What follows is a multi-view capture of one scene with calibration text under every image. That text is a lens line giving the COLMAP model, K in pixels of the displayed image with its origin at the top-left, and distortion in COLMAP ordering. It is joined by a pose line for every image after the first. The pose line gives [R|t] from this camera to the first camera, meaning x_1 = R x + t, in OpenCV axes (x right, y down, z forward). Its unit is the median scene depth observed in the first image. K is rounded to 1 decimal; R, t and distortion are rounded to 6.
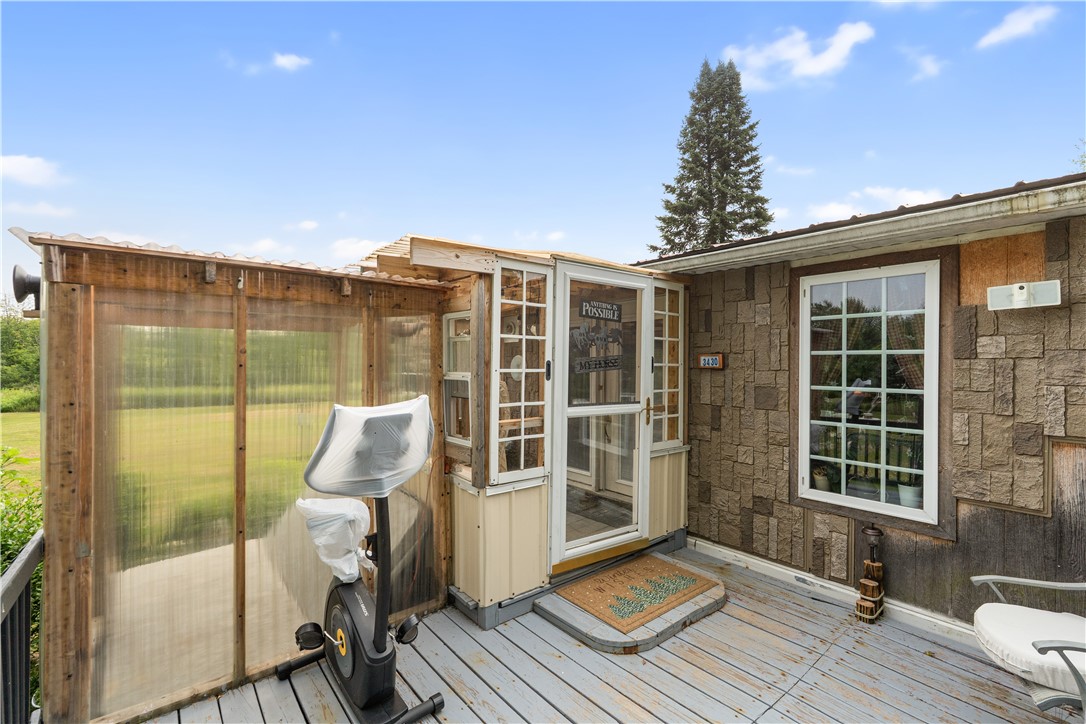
lens RADIAL K [[490.6, 0, 541.7], [0, 490.6, 366.0], [0, 0, 1]] dist [0.000509, 0.000173]
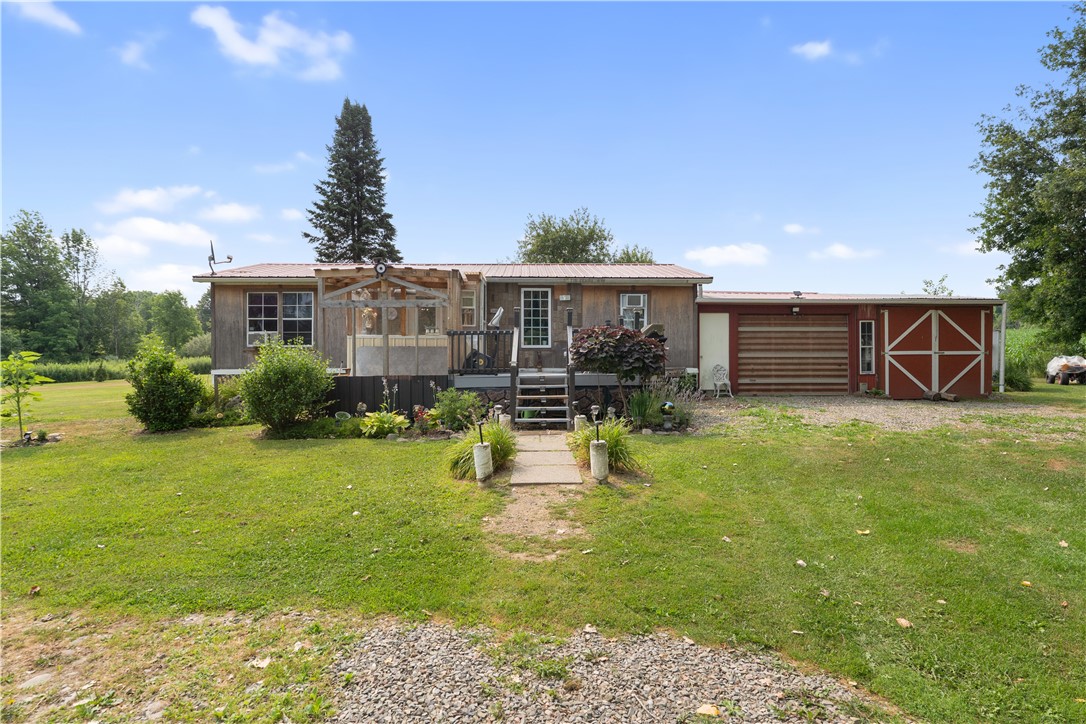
lens RADIAL K [[628.2, 0, 545.1], [0, 628.2, 365.3], [0, 0, 1]] dist [0.000602, 0.001842]
pose [[0.623815, -0.003195, 0.781565, -2.829487], [0.004531, 0.999990, 0.000472, 0.369377], [-0.781559, 0.003247, 0.623823, -1.930029]]
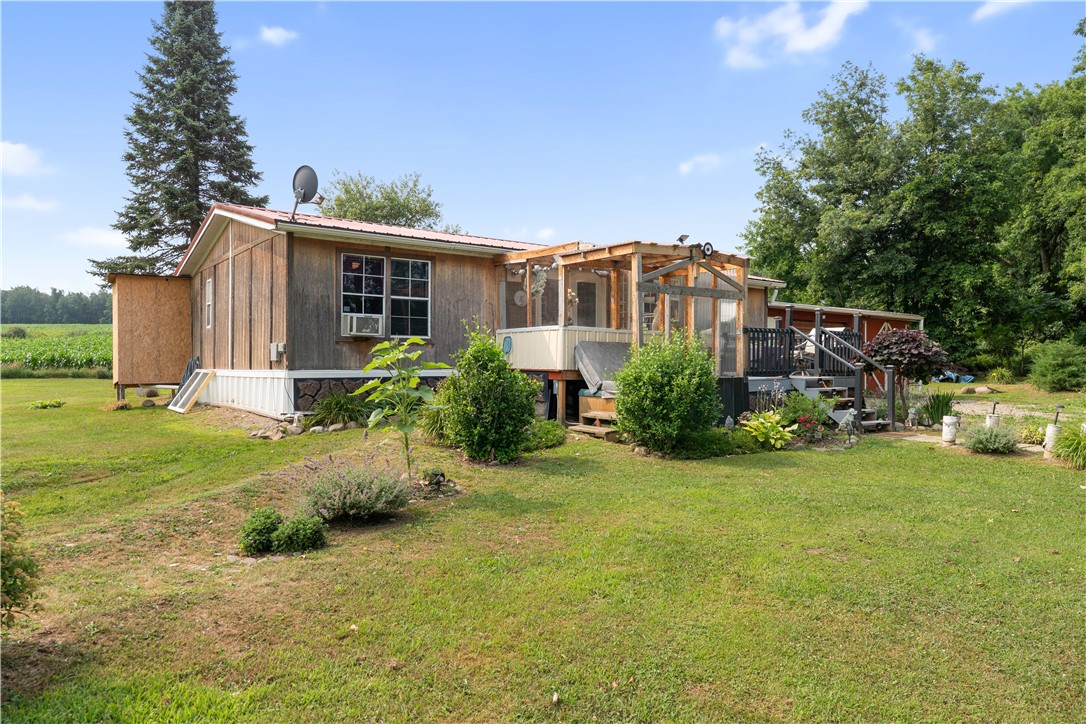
lens RADIAL K [[758.7, 0, 542.6], [0, 758.7, 363.1], [0, 0, 1]] dist [-0.014666, -0.002219]
pose [[0.048377, 0.006668, 0.998807, -4.146394], [-0.002380, 0.999976, -0.006560, 0.377895], [-0.998826, -0.002060, 0.048392, 1.402682]]
